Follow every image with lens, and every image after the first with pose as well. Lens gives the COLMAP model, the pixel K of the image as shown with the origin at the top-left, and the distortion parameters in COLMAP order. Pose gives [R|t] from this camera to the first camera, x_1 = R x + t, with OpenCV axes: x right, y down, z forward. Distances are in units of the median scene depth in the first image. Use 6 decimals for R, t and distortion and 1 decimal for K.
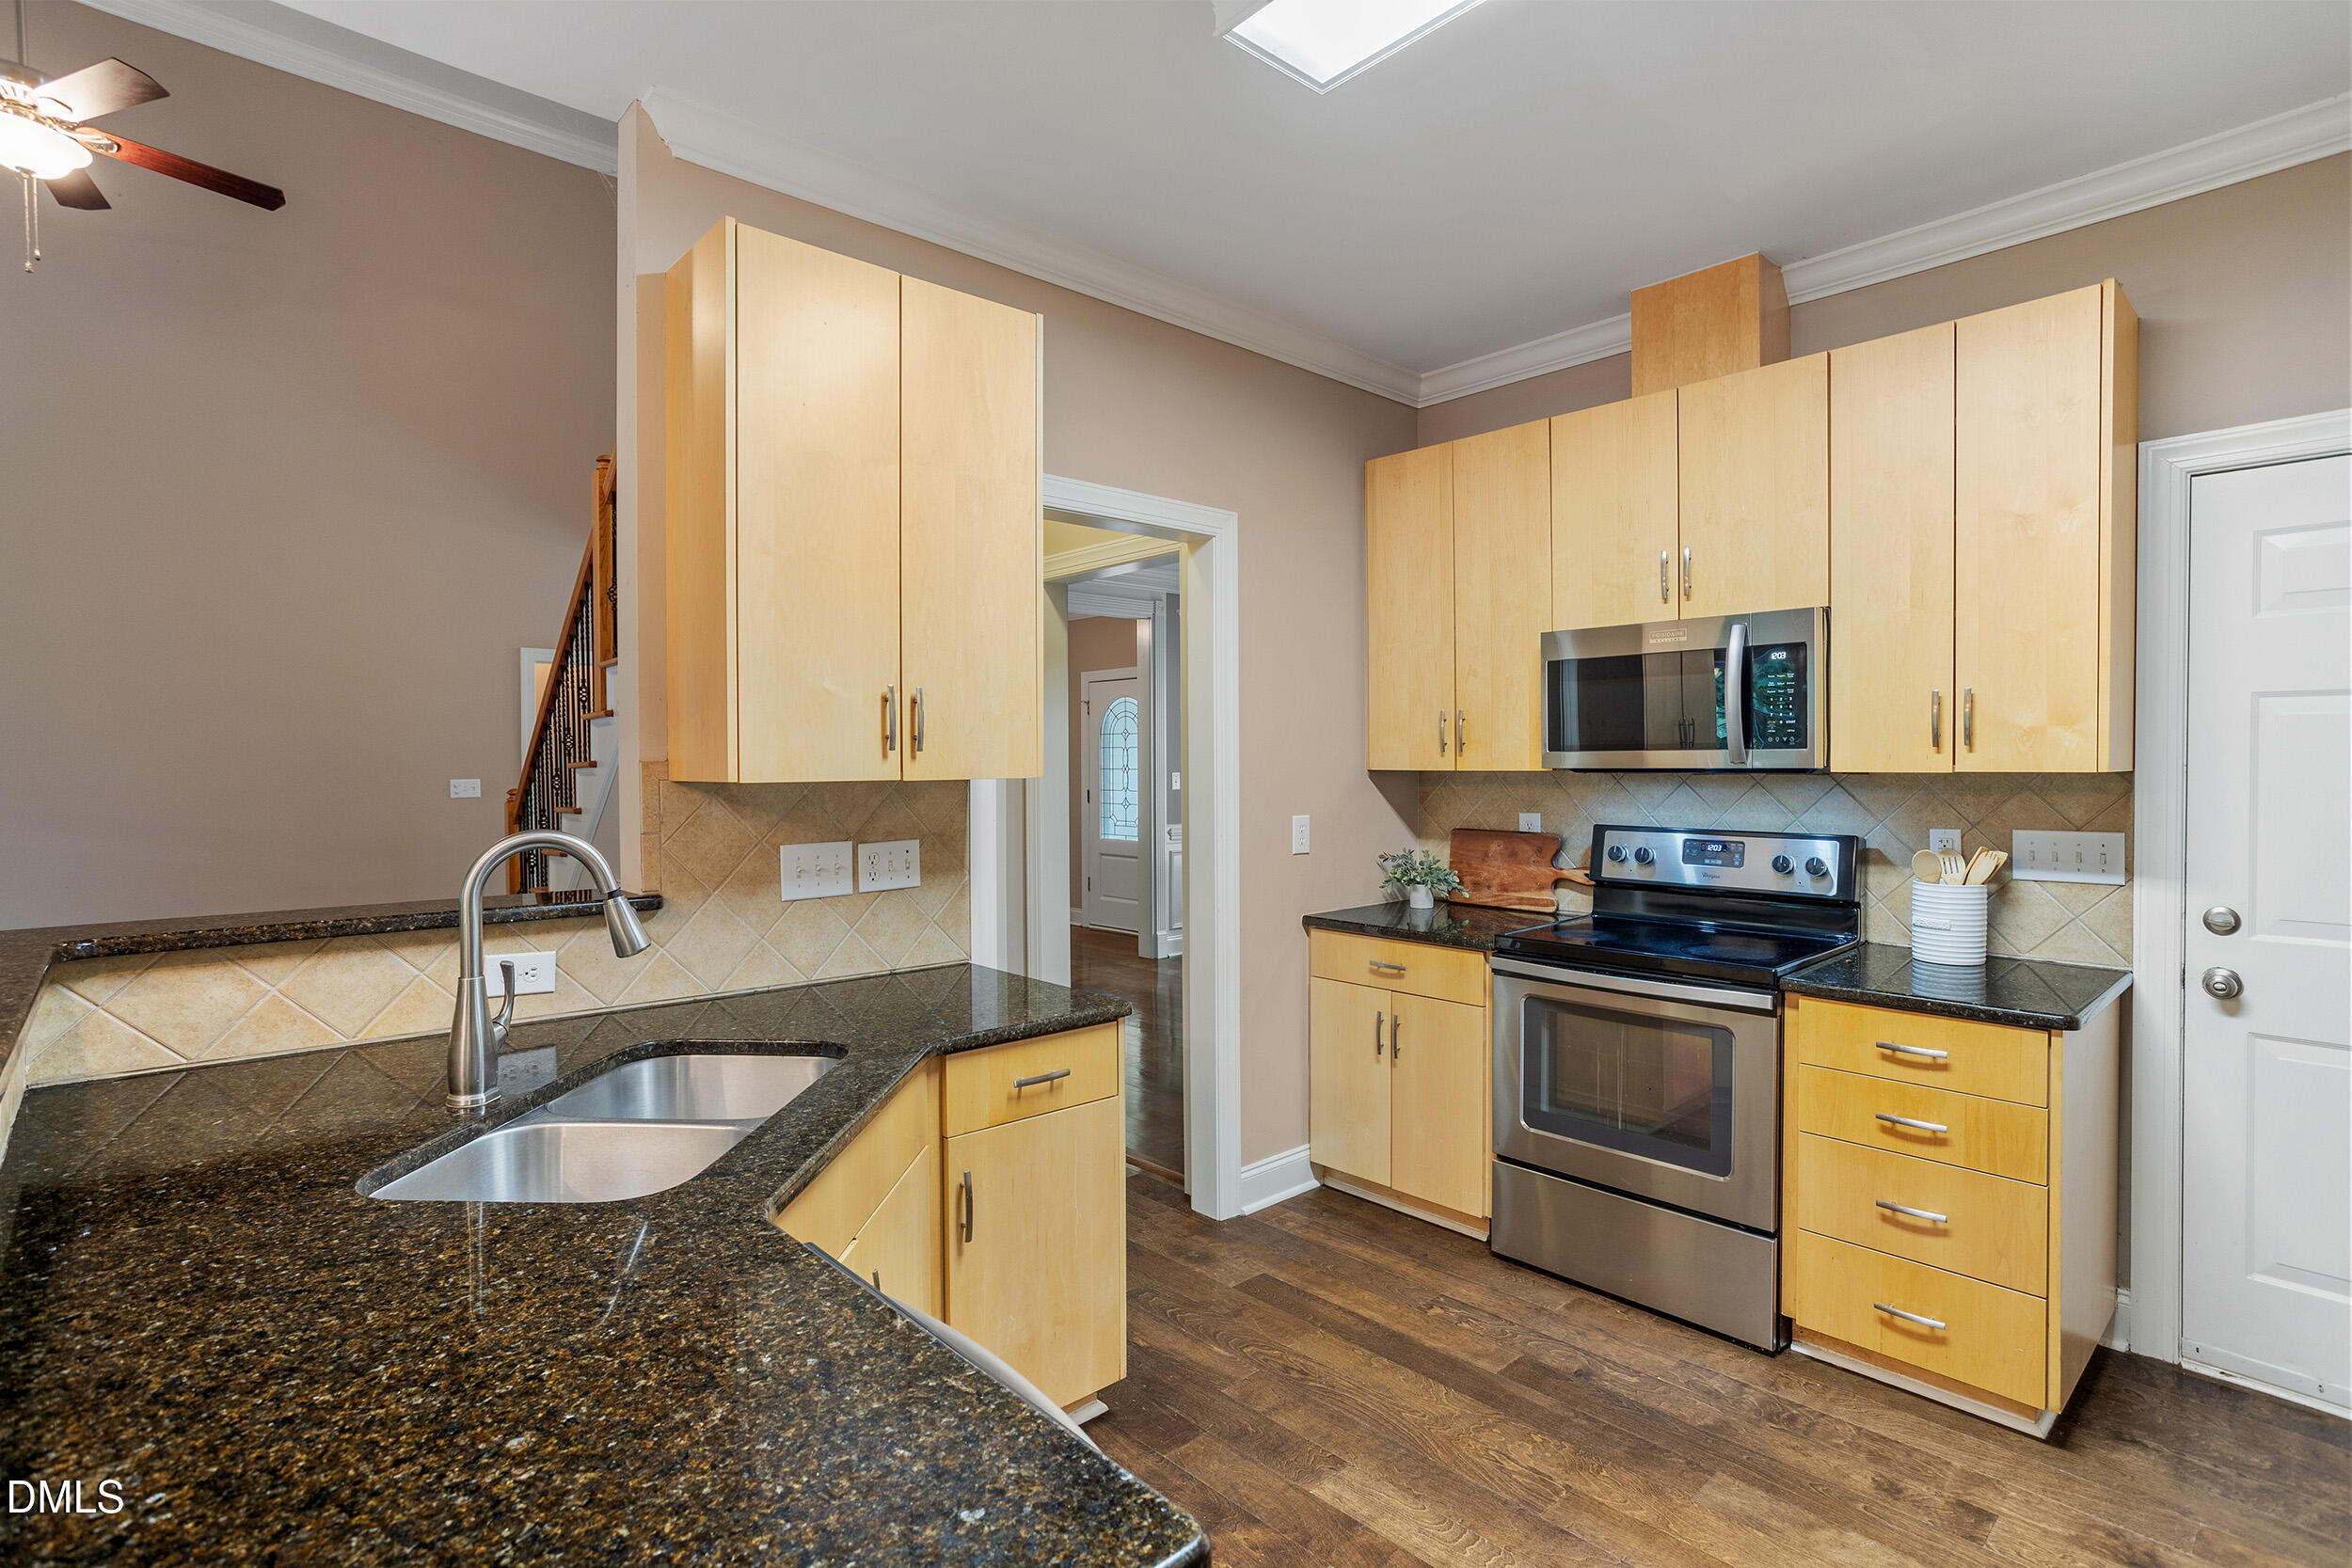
lens RADIAL K [[1144.2, 0, 1182.6], [0, 1144.2, 775.6], [0, 0, 1]] dist [-0.044466, 0.021409]
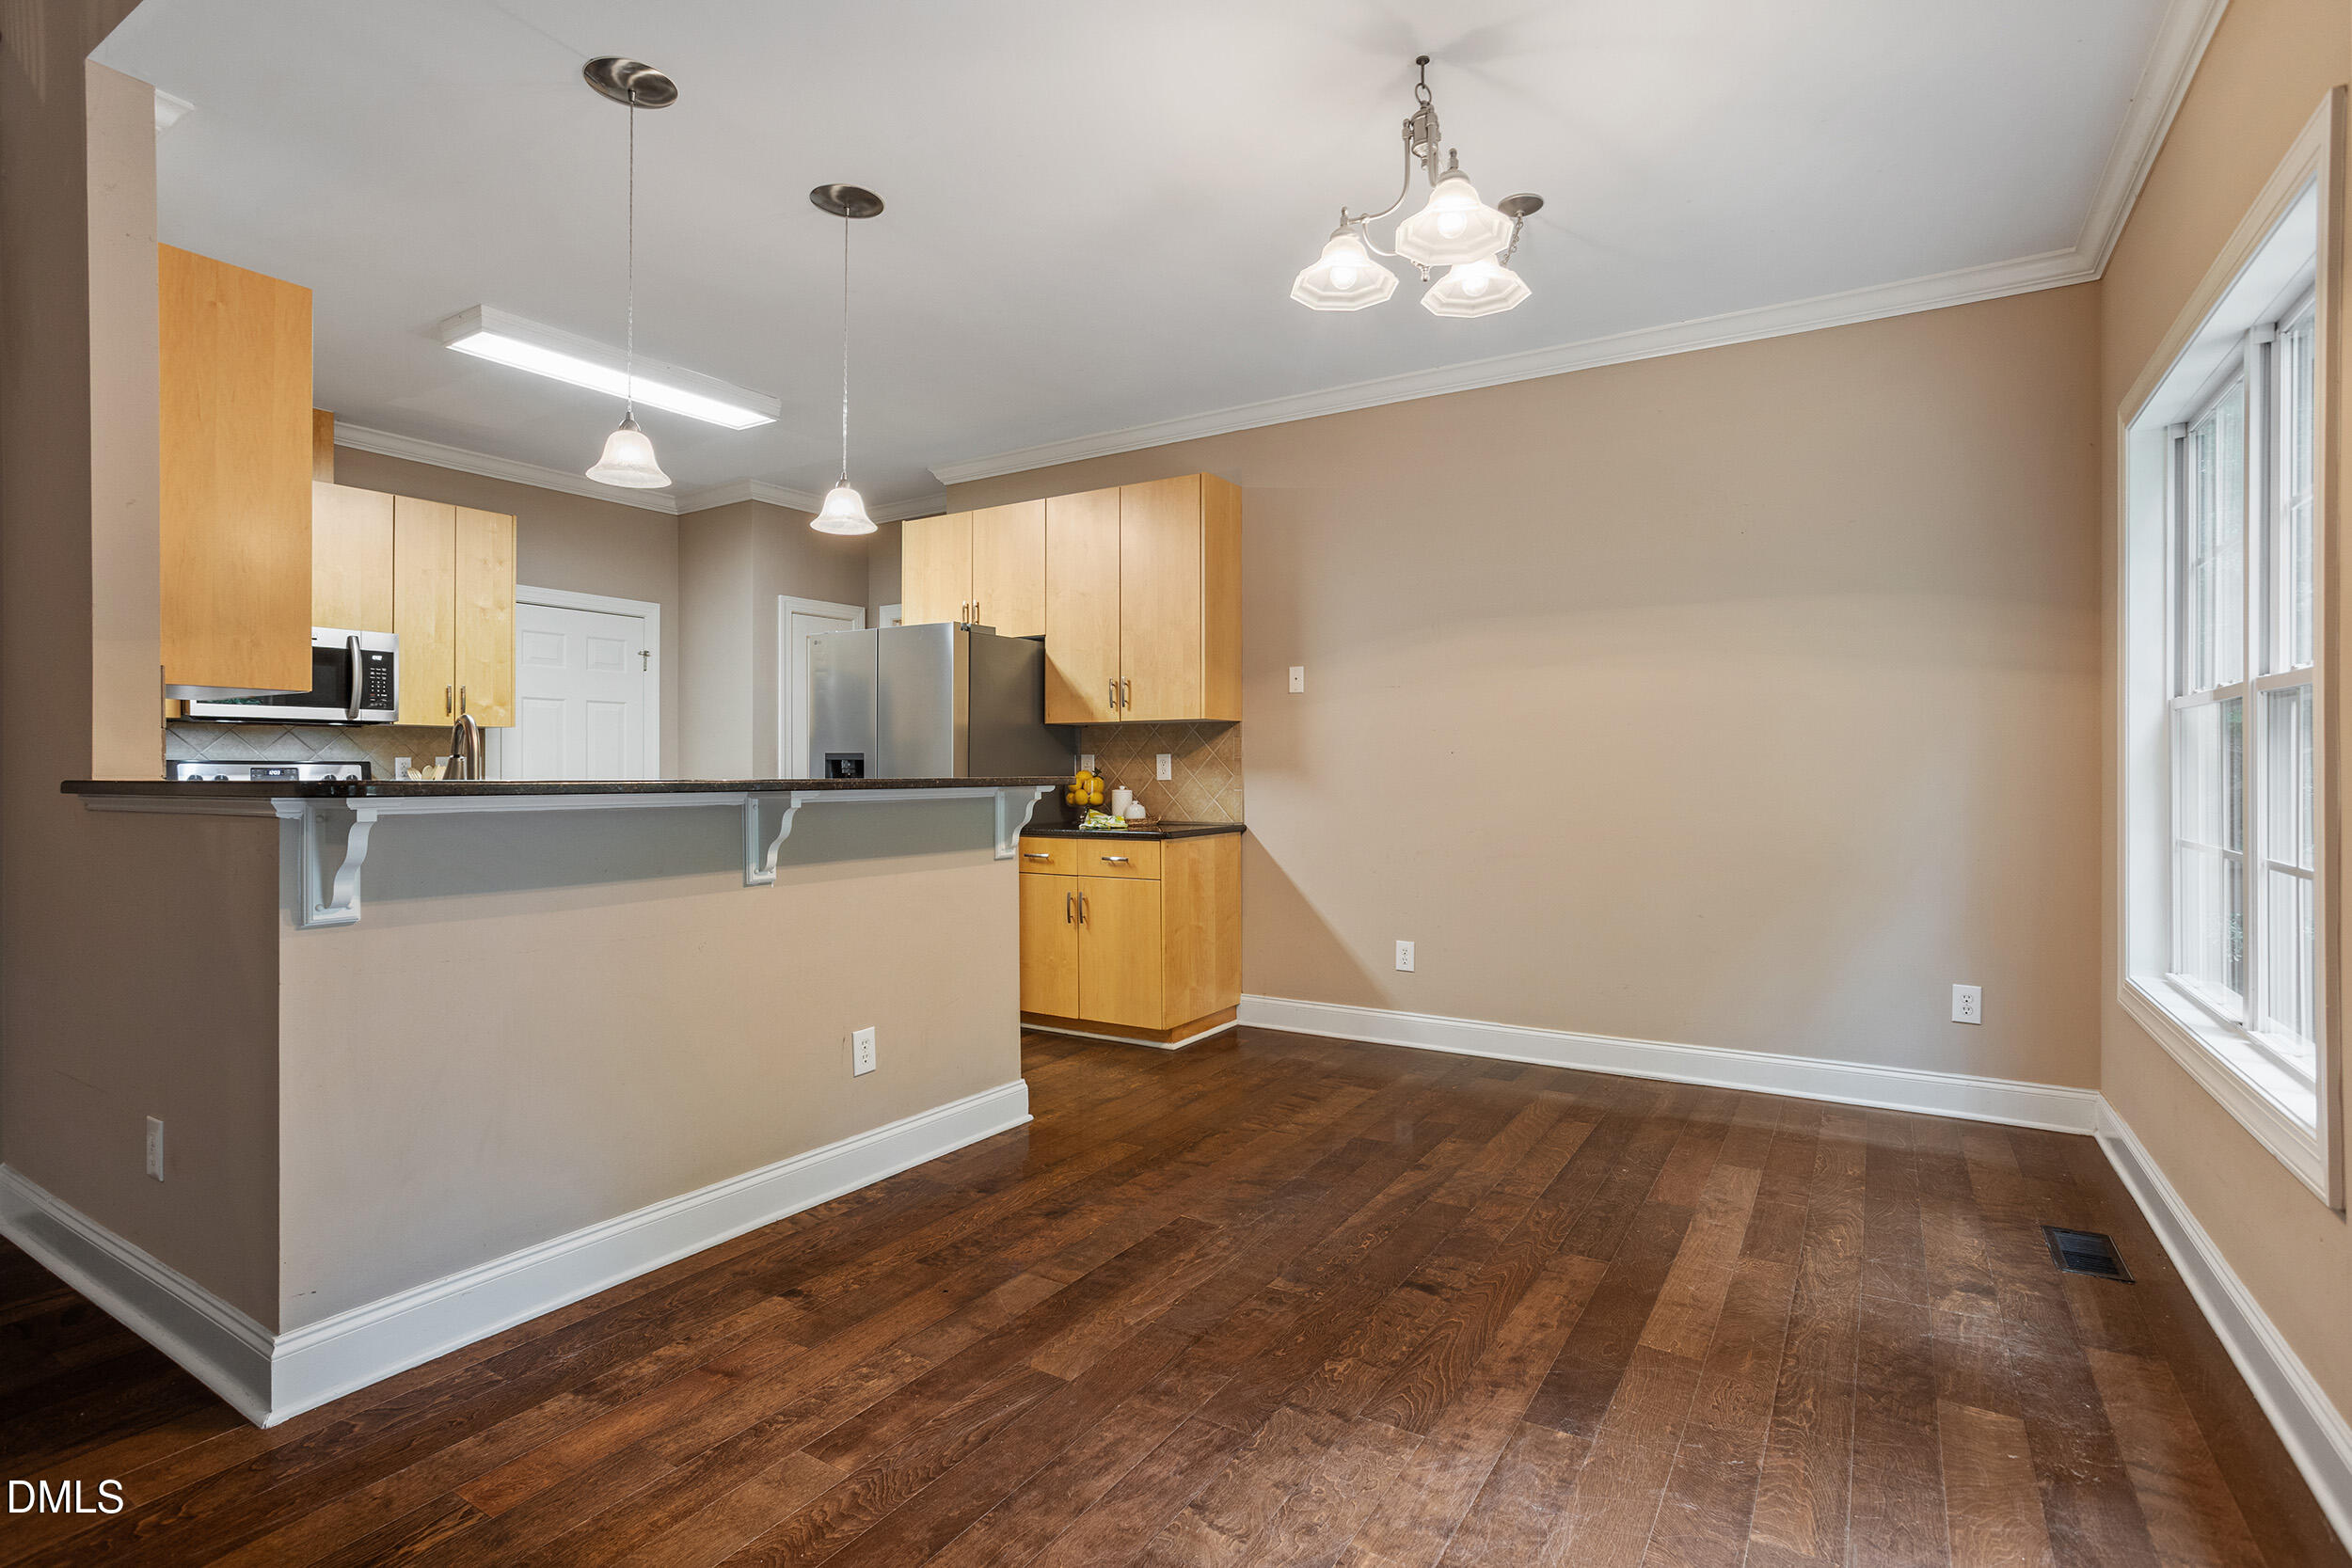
lens RADIAL K [[1144.2, 0, 1169.6], [0, 1144.2, 778.8], [0, 0, 1]] dist [-0.044466, 0.021409]
pose [[-0.255322, -0.001120, 0.966855, -1.607353], [0.013392, 0.999899, 0.004695, 0.099748], [-0.966763, 0.014147, -0.255282, 0.261083]]
